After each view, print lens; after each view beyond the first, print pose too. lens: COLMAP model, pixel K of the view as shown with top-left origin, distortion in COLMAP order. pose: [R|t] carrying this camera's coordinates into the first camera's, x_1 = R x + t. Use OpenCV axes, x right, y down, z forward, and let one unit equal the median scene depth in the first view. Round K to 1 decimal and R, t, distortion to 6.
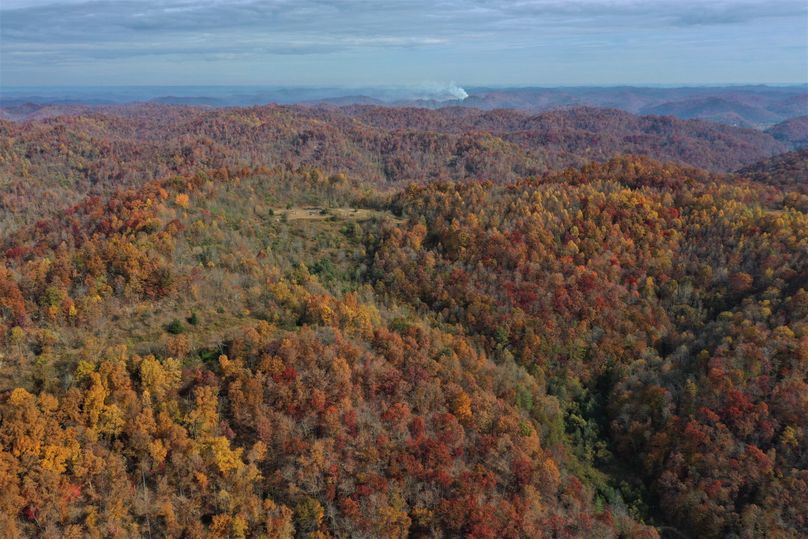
lens RADIAL K [[618.4, 0, 404.0], [0, 618.4, 269.5], [0, 0, 1]] dist [-0.007696, -0.003031]
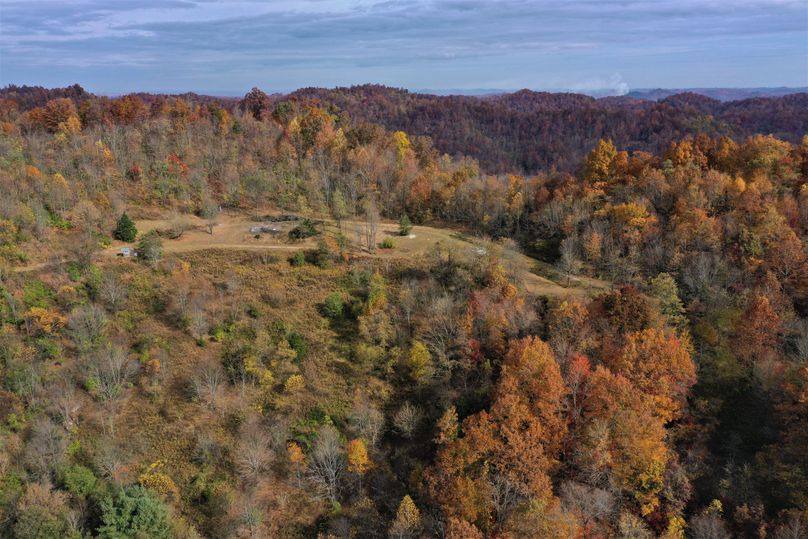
lens RADIAL K [[629.2, 0, 401.0], [0, 629.2, 283.0], [0, 0, 1]] dist [-0.100034, 0.080842]
pose [[0.974065, 0.065837, -0.216480, -0.010605], [-0.063542, 0.997825, 0.017551, -0.077491], [0.217164, -0.003340, 0.976129, 0.721088]]
